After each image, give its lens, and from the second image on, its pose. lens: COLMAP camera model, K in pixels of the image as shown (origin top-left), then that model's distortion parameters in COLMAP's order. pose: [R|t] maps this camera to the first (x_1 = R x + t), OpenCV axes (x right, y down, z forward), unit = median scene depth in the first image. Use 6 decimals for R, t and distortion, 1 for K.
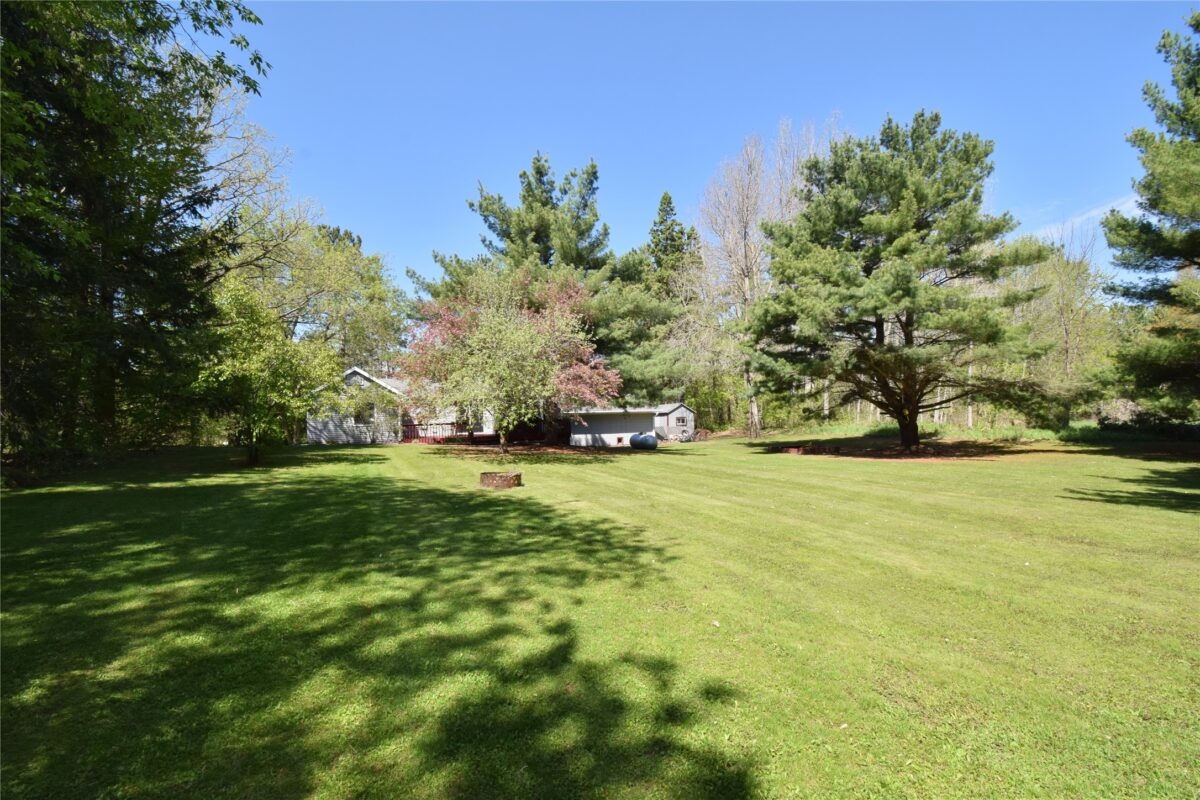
lens RADIAL K [[565.9, 0, 600.0], [0, 565.9, 400.0], [0, 0, 1]] dist [0.030580, -0.028849]
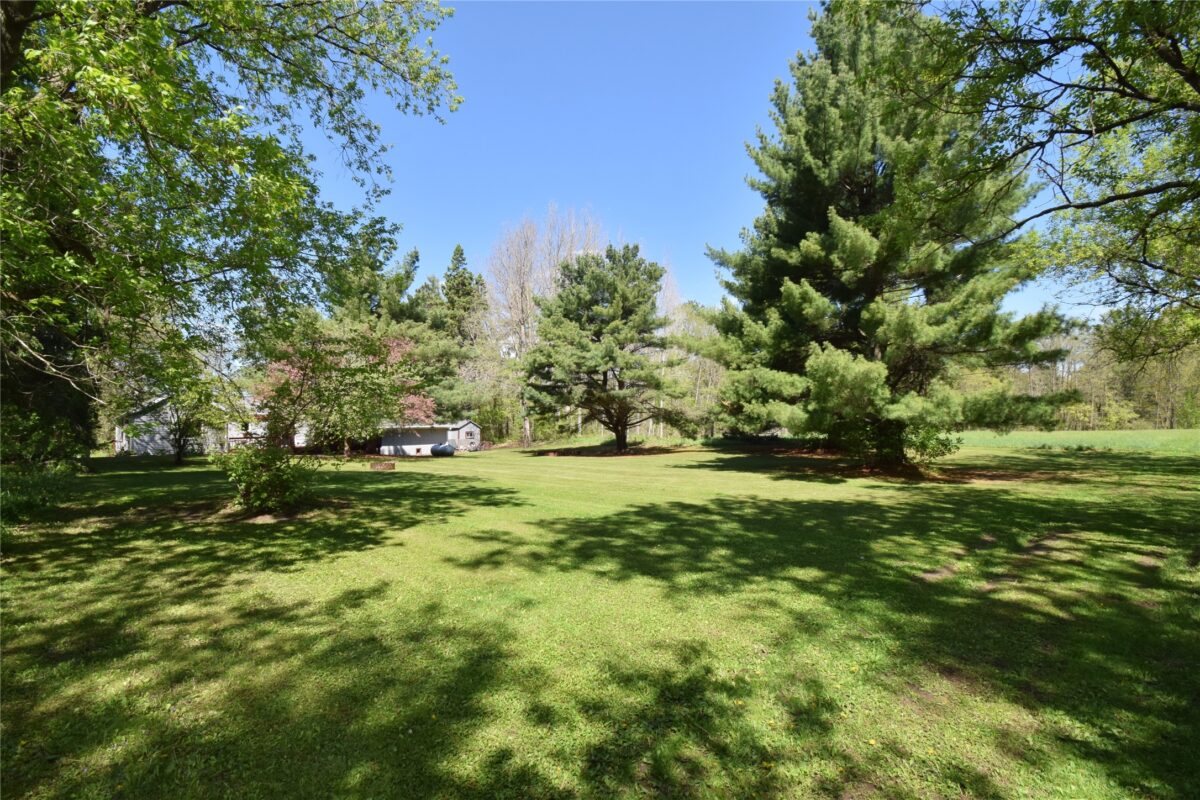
lens RADIAL K [[565.9, 0, 600.0], [0, 565.9, 400.0], [0, 0, 1]] dist [0.030580, -0.028849]
pose [[0.925286, 0.023689, 0.378529, -0.105750], [-0.013344, 0.999463, -0.029930, -0.009140], [-0.379034, 0.022643, 0.925105, -0.427454]]
